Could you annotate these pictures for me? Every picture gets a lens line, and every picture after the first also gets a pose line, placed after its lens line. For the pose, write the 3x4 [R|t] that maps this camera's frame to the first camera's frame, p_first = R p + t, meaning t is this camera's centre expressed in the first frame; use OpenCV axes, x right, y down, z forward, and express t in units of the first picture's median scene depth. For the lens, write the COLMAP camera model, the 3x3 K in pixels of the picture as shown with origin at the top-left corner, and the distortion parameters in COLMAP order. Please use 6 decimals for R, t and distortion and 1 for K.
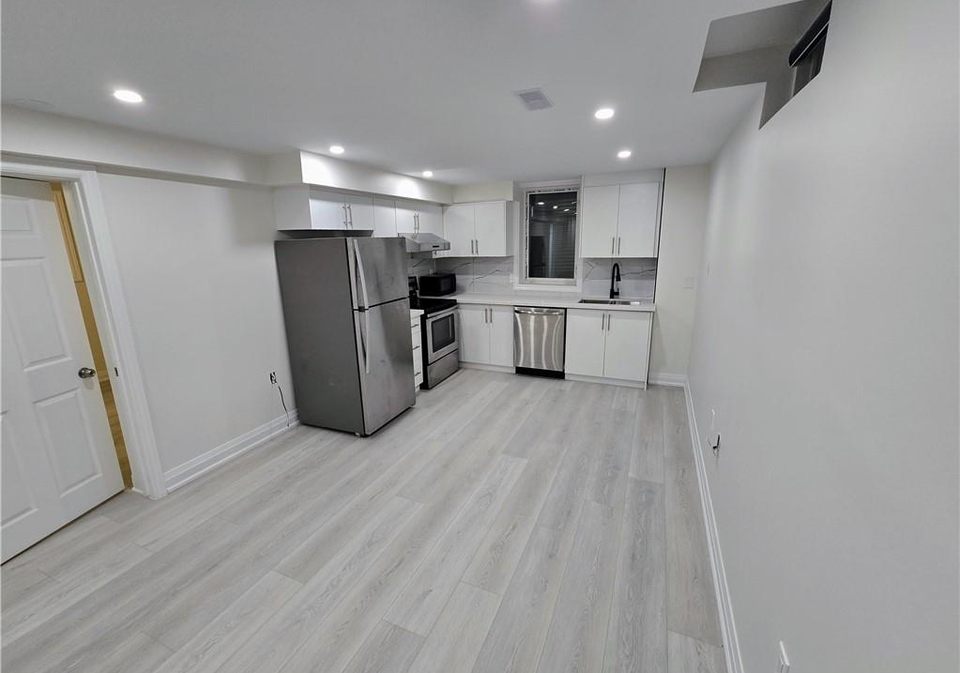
lens RADIAL K [[396.6, 0, 476.4], [0, 396.6, 332.5], [0, 0, 1]] dist [-0.001745, 0.000393]
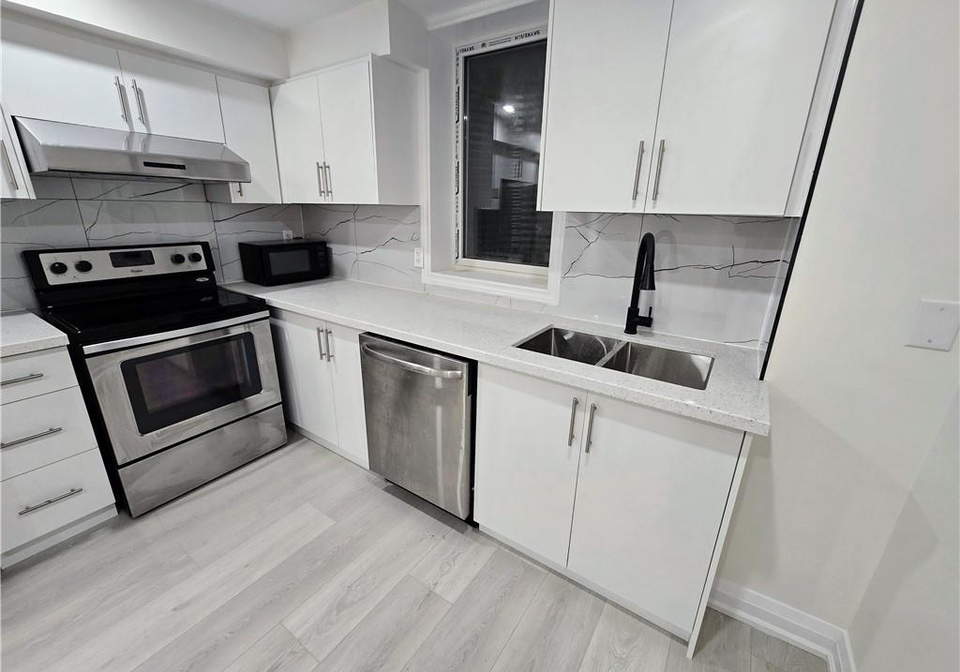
lens RADIAL K [[396.6, 0, 477.0], [0, 396.6, 336.4], [0, 0, 1]] dist [-0.001745, 0.000393]
pose [[0.982861, 0.092773, -0.159301, 0.259554], [-0.079240, 0.992847, 0.089311, -0.102768], [0.166448, -0.075157, 0.983182, 0.616998]]
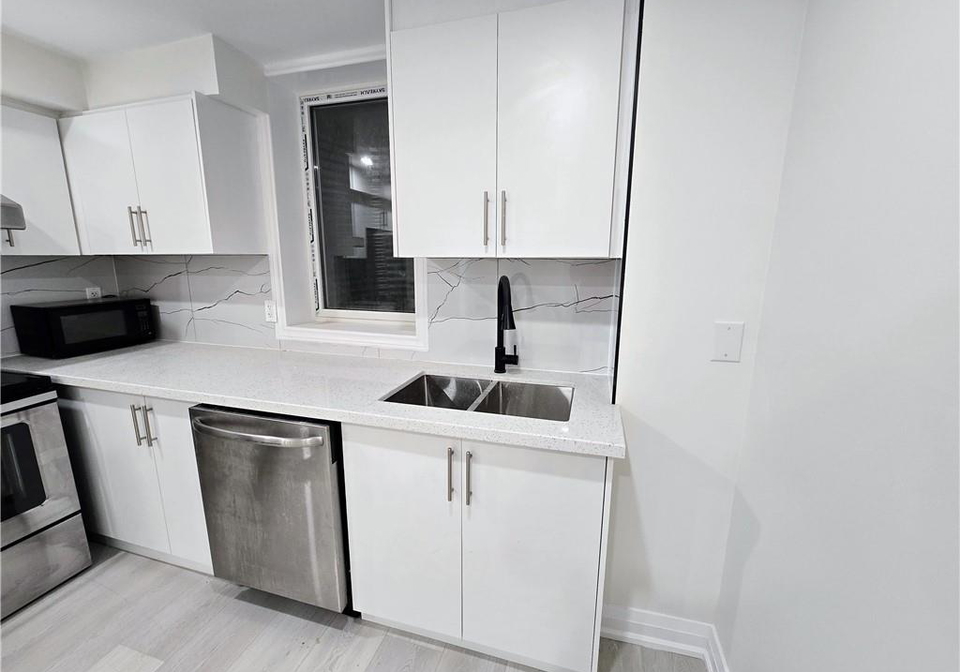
lens RADIAL K [[396.6, 0, 478.5], [0, 396.6, 334.9], [0, 0, 1]] dist [-0.001745, 0.000393]
pose [[0.991291, -0.003253, 0.131653, 0.271124], [0.008341, 0.999238, -0.038117, -0.105307], [-0.131428, 0.038883, 0.990563, 0.631721]]
